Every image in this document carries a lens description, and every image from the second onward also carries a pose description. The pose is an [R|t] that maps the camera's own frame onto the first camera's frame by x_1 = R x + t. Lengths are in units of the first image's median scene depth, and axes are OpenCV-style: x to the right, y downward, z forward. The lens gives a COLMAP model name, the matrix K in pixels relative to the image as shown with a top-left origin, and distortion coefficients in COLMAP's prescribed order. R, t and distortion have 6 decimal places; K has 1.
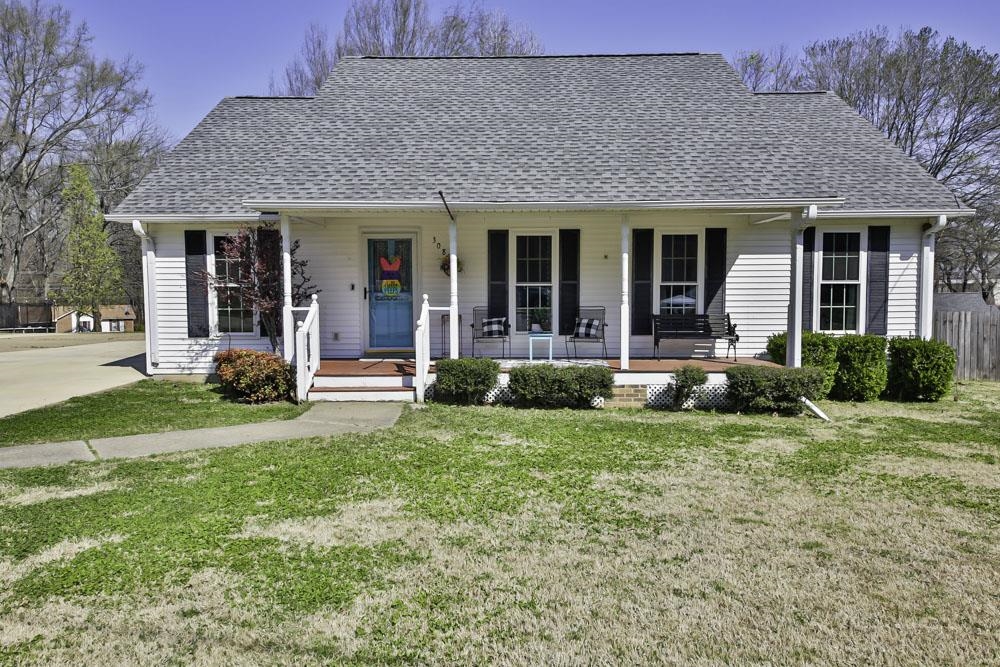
lens RADIAL K [[682.6, 0, 500.0], [0, 682.6, 333.5], [0, 0, 1]] dist [0.046241, -0.029452]
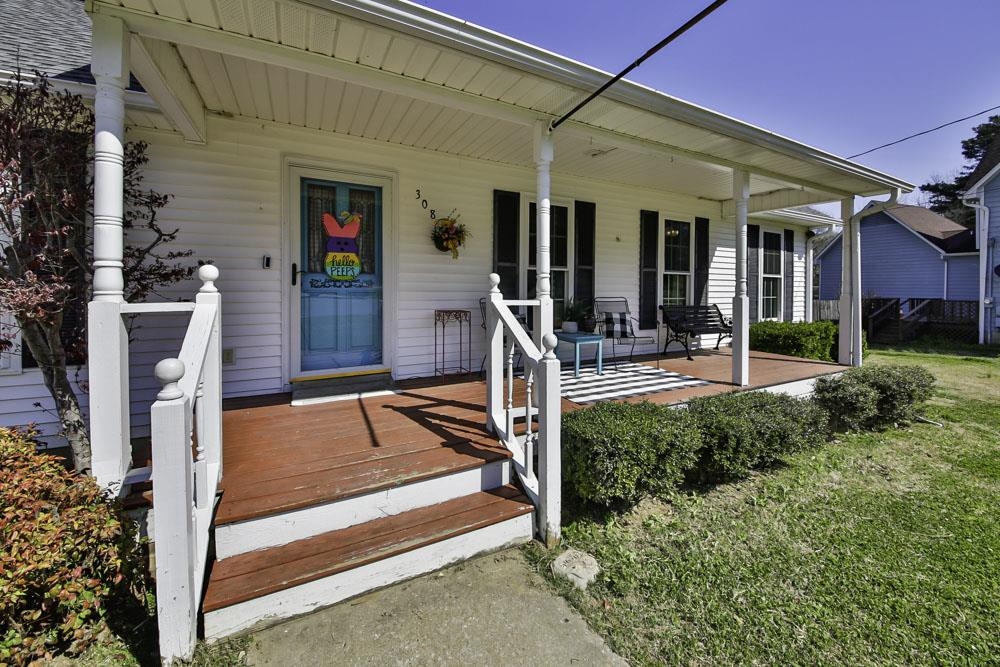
lens RADIAL K [[387.7, 0, 501.5], [0, 387.7, 294.2], [0, 0, 1]] dist [-0.002043, -0.000318]
pose [[0.875164, 0.002952, 0.483818, -0.205789], [0.017527, 0.999132, -0.037799, -0.028331], [-0.483509, 0.041560, 0.874352, 0.657630]]
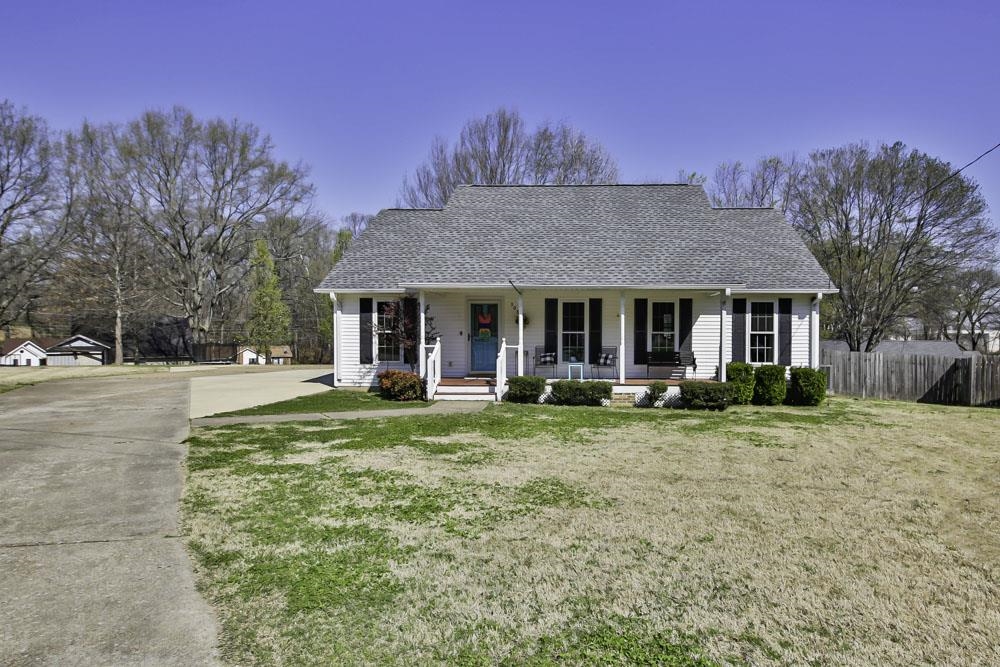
lens RADIAL K [[570.7, 0, 575.4], [0, 570.7, 342.6], [0, 0, 1]] dist [-0.001448, -0.001150]
pose [[0.999823, 0.007238, -0.017382, 0.078973], [-0.008124, 0.998641, -0.051472, 0.021448], [0.016986, 0.051604, 0.998523, -0.343117]]
